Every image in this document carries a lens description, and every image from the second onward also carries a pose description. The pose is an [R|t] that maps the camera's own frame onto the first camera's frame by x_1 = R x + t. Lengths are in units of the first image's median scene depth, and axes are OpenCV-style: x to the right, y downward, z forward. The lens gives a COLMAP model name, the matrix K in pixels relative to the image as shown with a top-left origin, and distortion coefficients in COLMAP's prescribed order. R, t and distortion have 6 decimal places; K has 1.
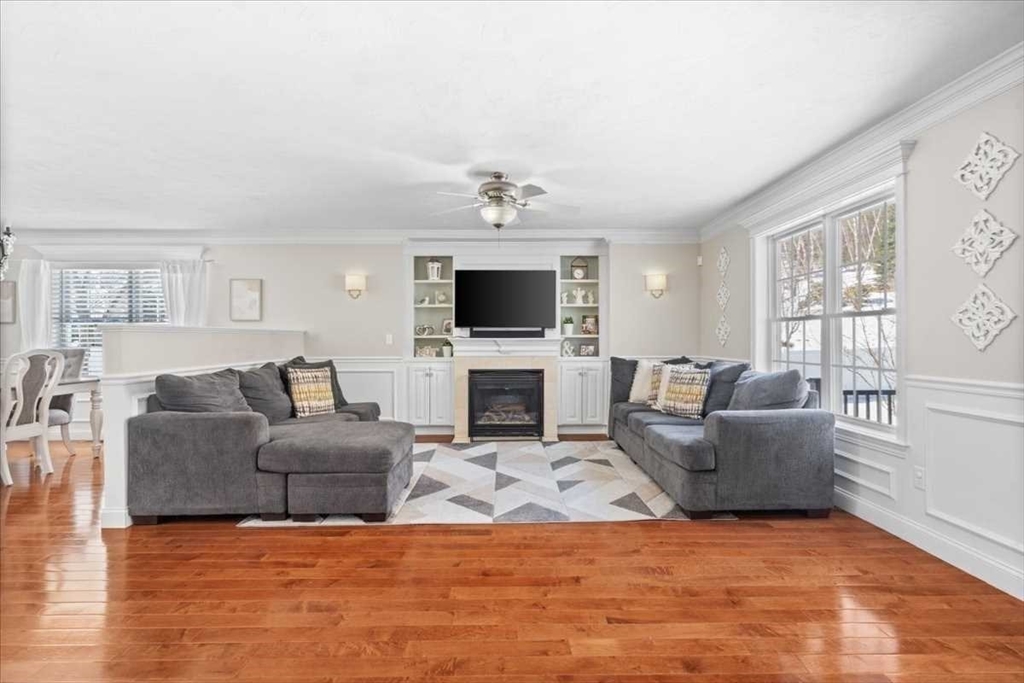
lens RADIAL K [[496.9, 0, 519.9], [0, 496.9, 338.6], [0, 0, 1]] dist [-0.000745, 0.000015]
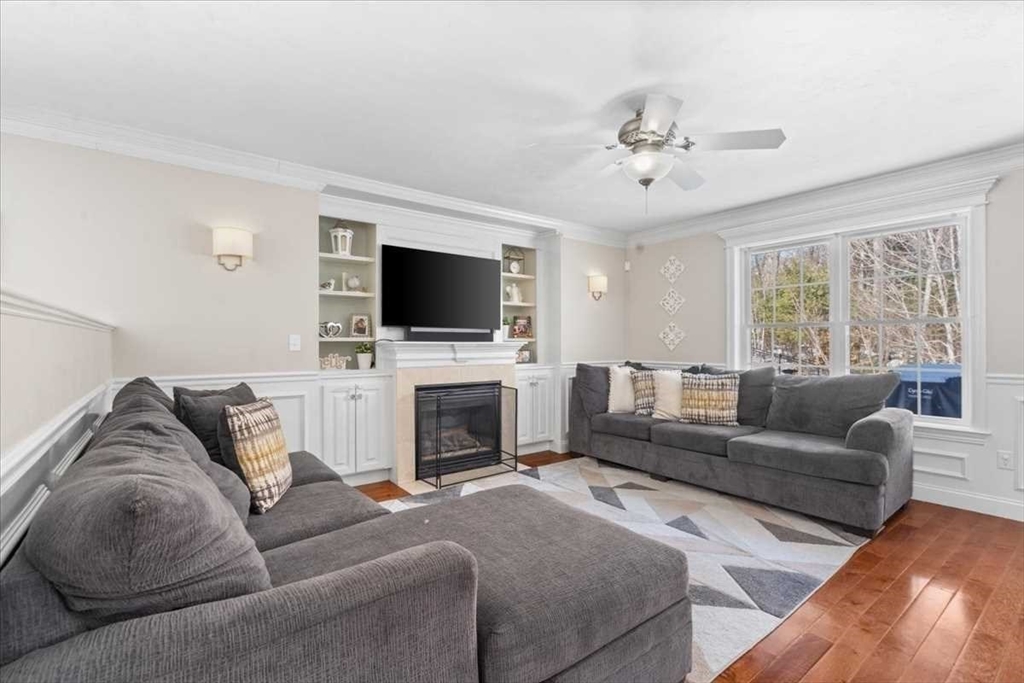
lens RADIAL K [[462.6, 0, 519.0], [0, 462.6, 340.4], [0, 0, 1]] dist [-0.001955, -0.000084]
pose [[0.803523, 0.005999, 0.595243, -0.377786], [-0.002127, 0.999972, -0.007208, 0.001613], [-0.595270, 0.004526, 0.803513, 0.379444]]
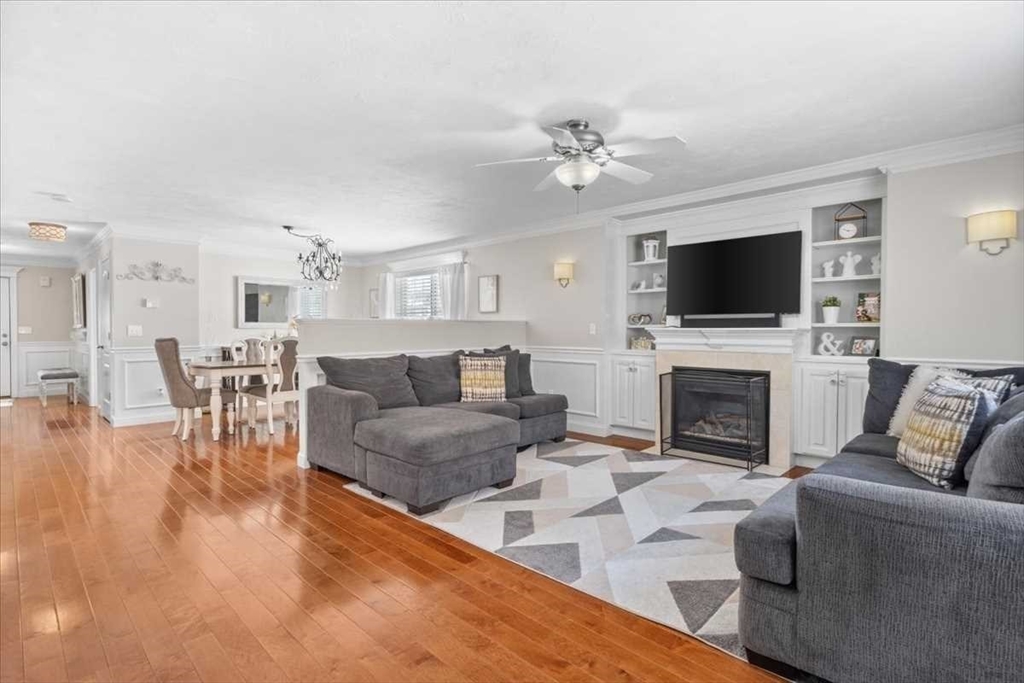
lens RADIAL K [[496.9, 0, 519.9], [0, 496.9, 338.6], [0, 0, 1]] dist [-0.000745, 0.000015]
pose [[0.709306, 0.015377, -0.704733, 0.296130], [-0.000348, 0.999770, 0.021465, -0.001031], [0.704900, -0.014980, 0.709148, 0.240661]]
